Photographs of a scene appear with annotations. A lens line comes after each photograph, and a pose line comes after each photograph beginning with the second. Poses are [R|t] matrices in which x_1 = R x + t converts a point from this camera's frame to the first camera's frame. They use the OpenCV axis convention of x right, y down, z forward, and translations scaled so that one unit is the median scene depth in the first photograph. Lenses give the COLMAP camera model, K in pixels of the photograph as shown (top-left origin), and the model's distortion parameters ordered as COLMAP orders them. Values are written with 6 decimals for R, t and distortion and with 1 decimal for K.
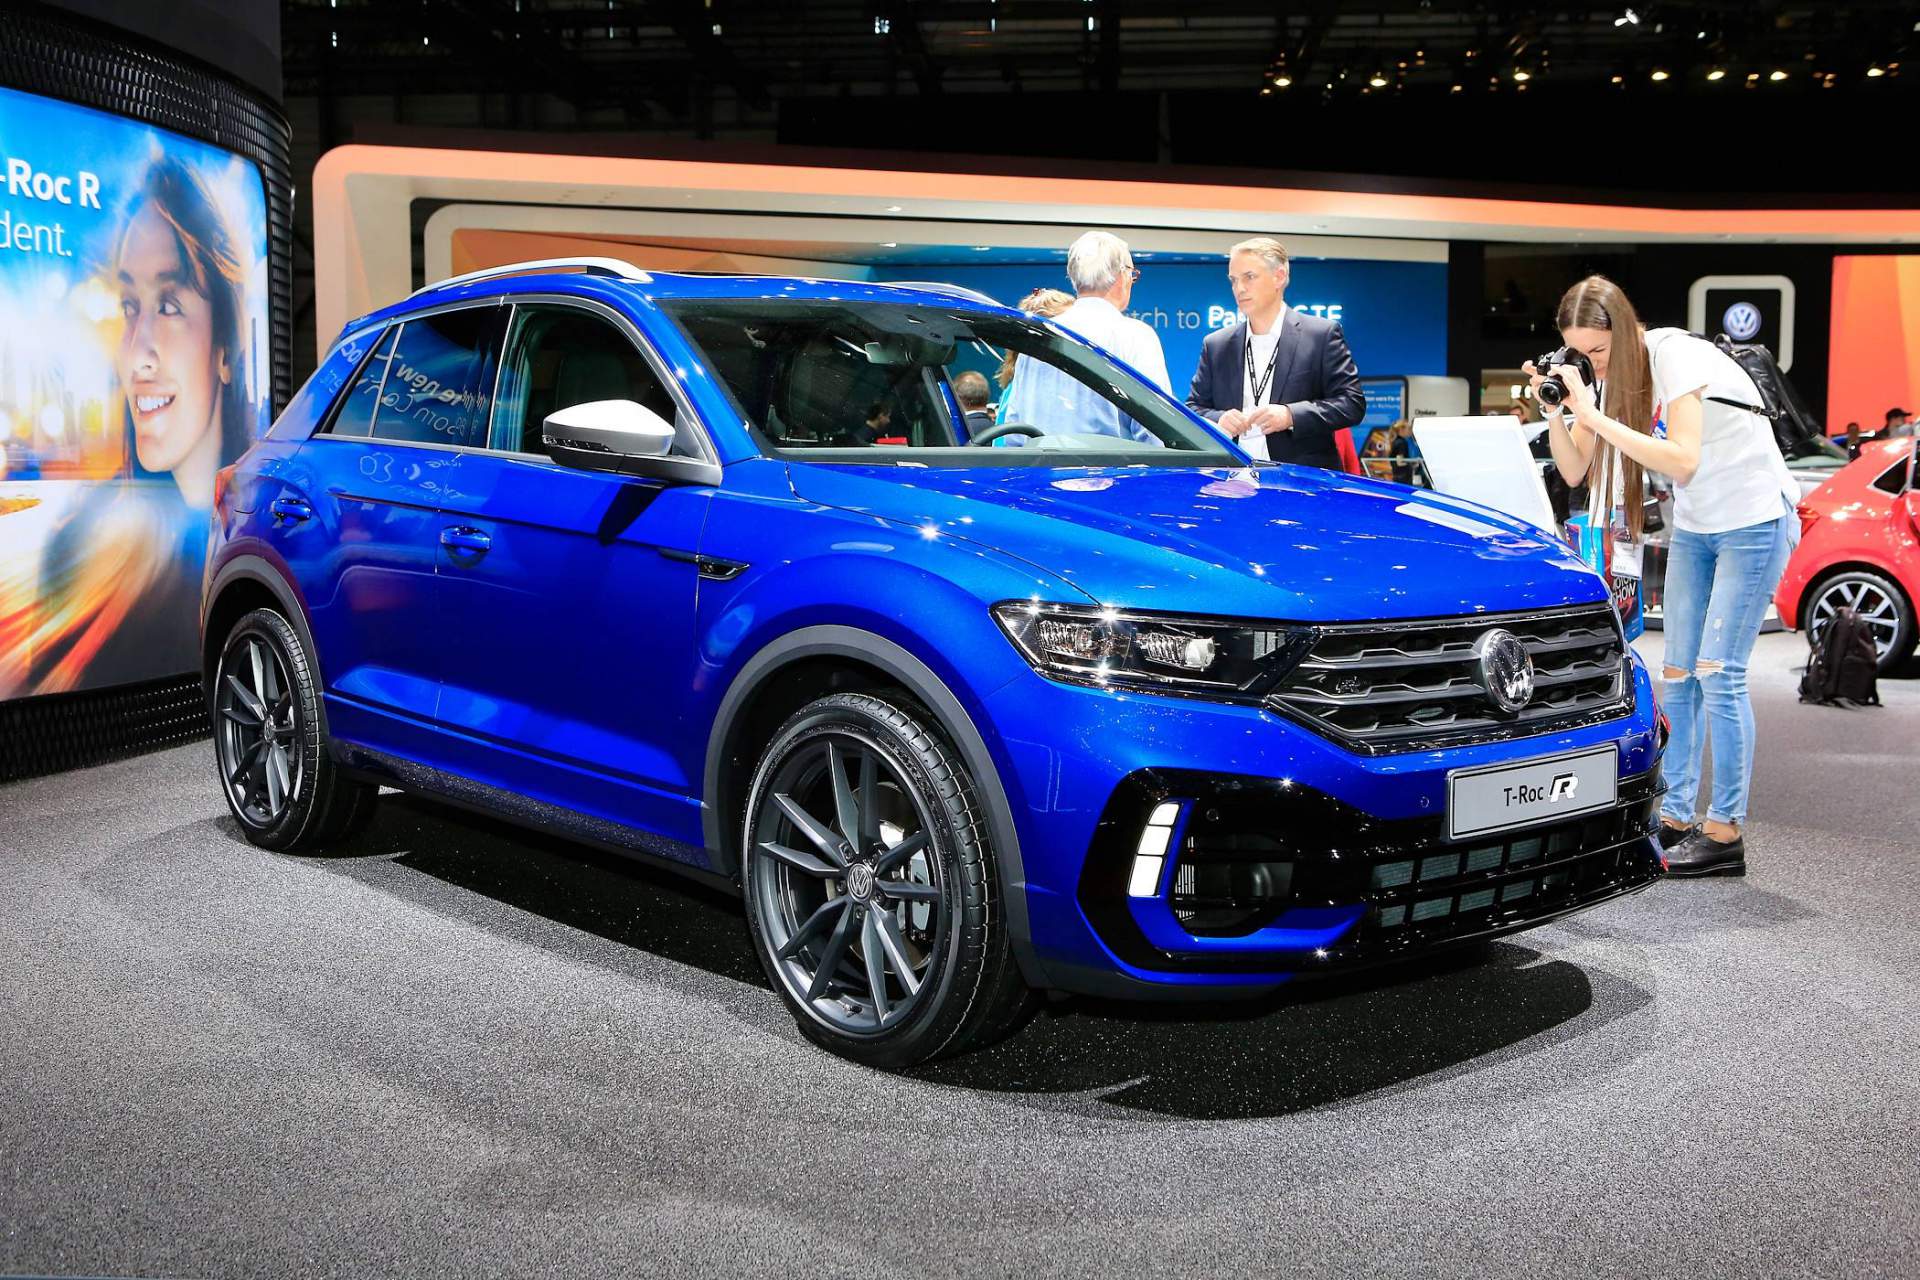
lens RADIAL K [[2048.1, 0, 960.0], [0, 2048.1, 640.0], [0, 0, 1]] dist [-0.020061, -0.004590]
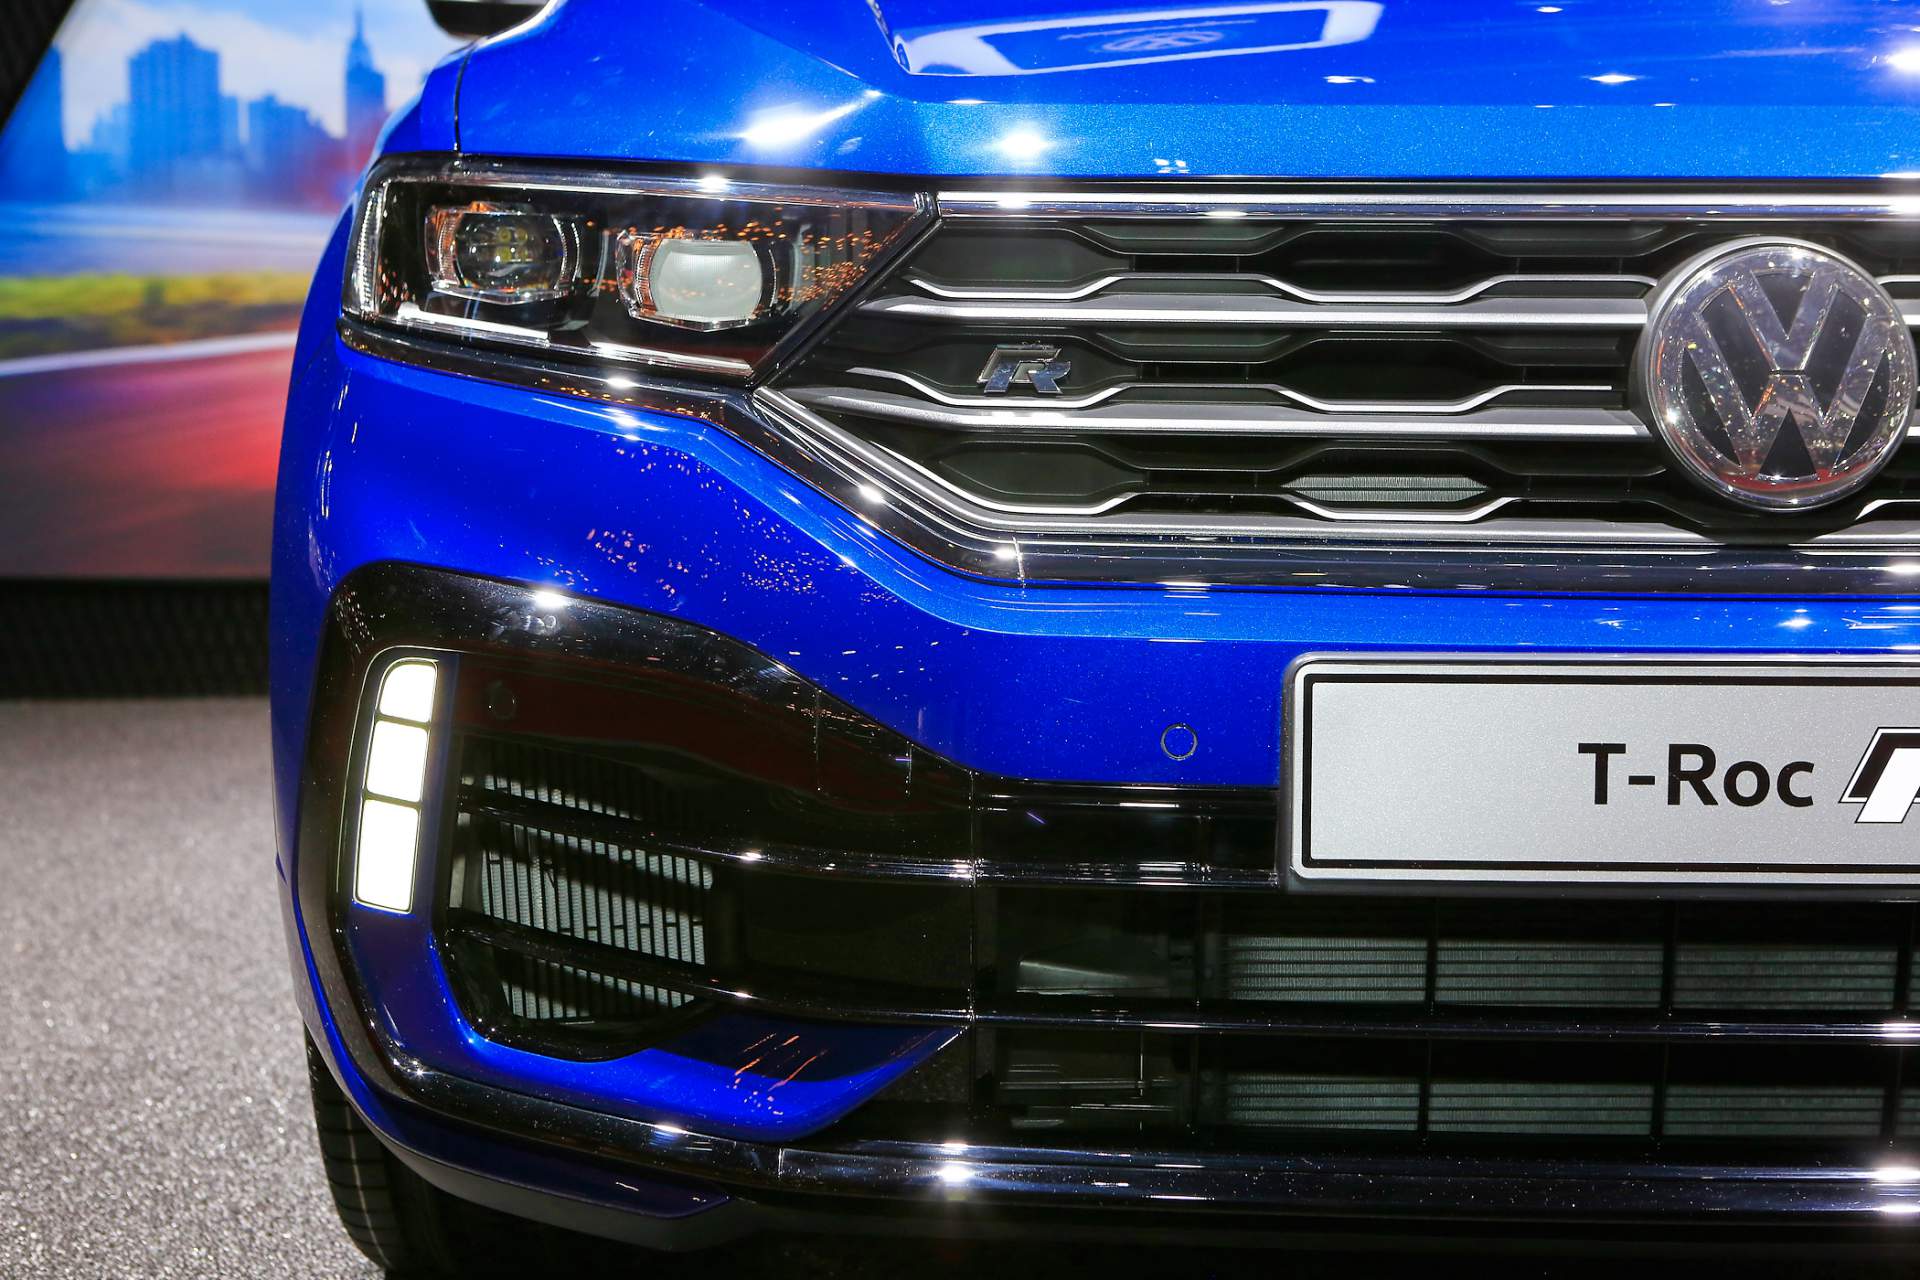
lens RADIAL K [[3045.2, 0, 960.0], [0, 3045.2, 640.0], [0, 0, 1]] dist [0.021269, 0.161995]
pose [[0.751144, 0.062155, -0.657206, 0.258647], [-0.061709, 0.997809, 0.023838, 0.027664], [0.657248, 0.022650, 0.753334, 0.317706]]
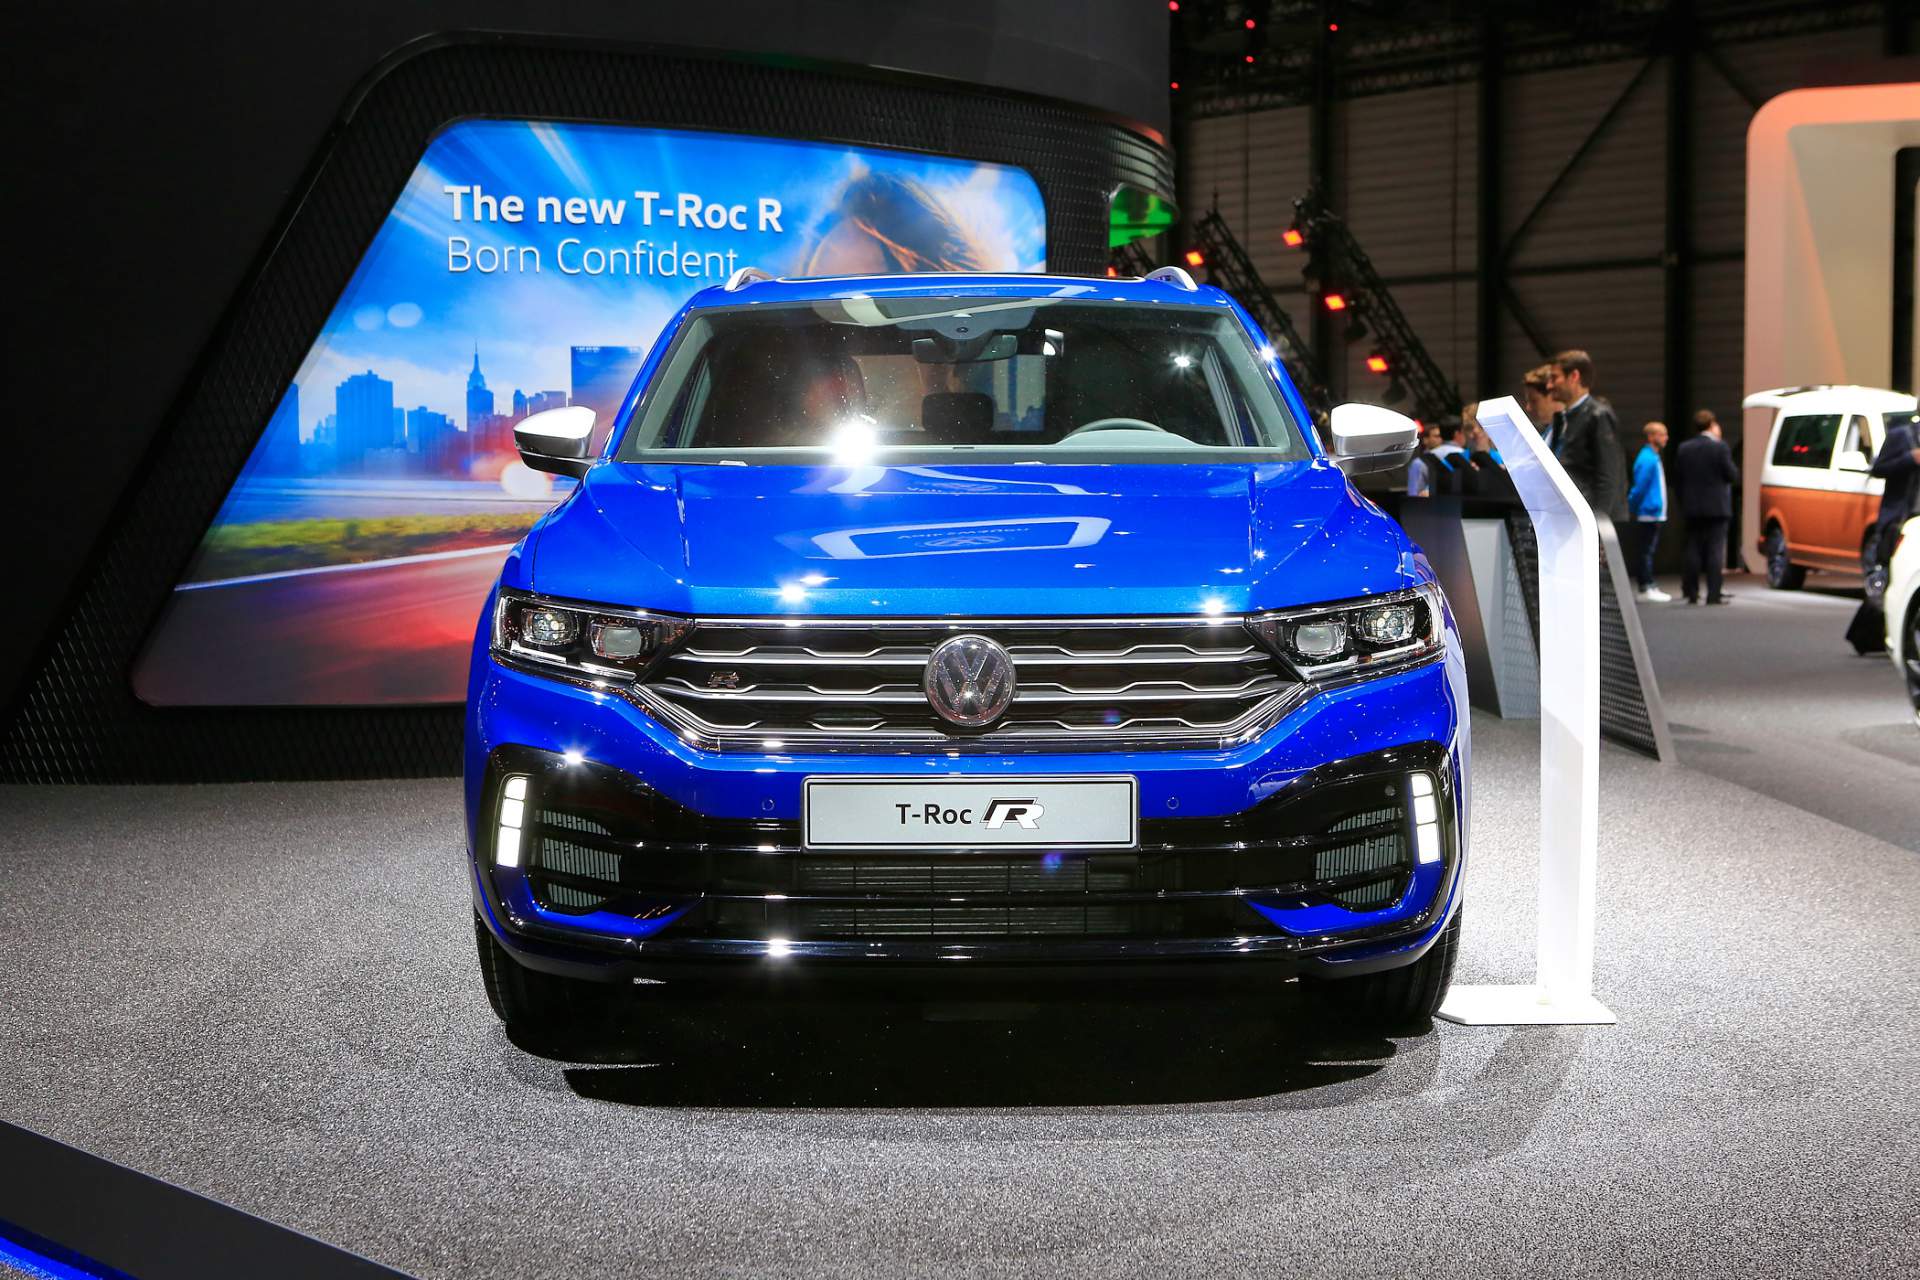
lens RADIAL K [[2562.1, 0, 960.0], [0, 2562.1, 640.0], [0, 0, 1]] dist [-0.024762, -0.002641]
pose [[0.750707, 0.036748, -0.659612, 0.553867], [-0.053237, 0.998570, -0.004958, 0.001399], [0.658487, 0.038838, 0.751590, 0.075656]]
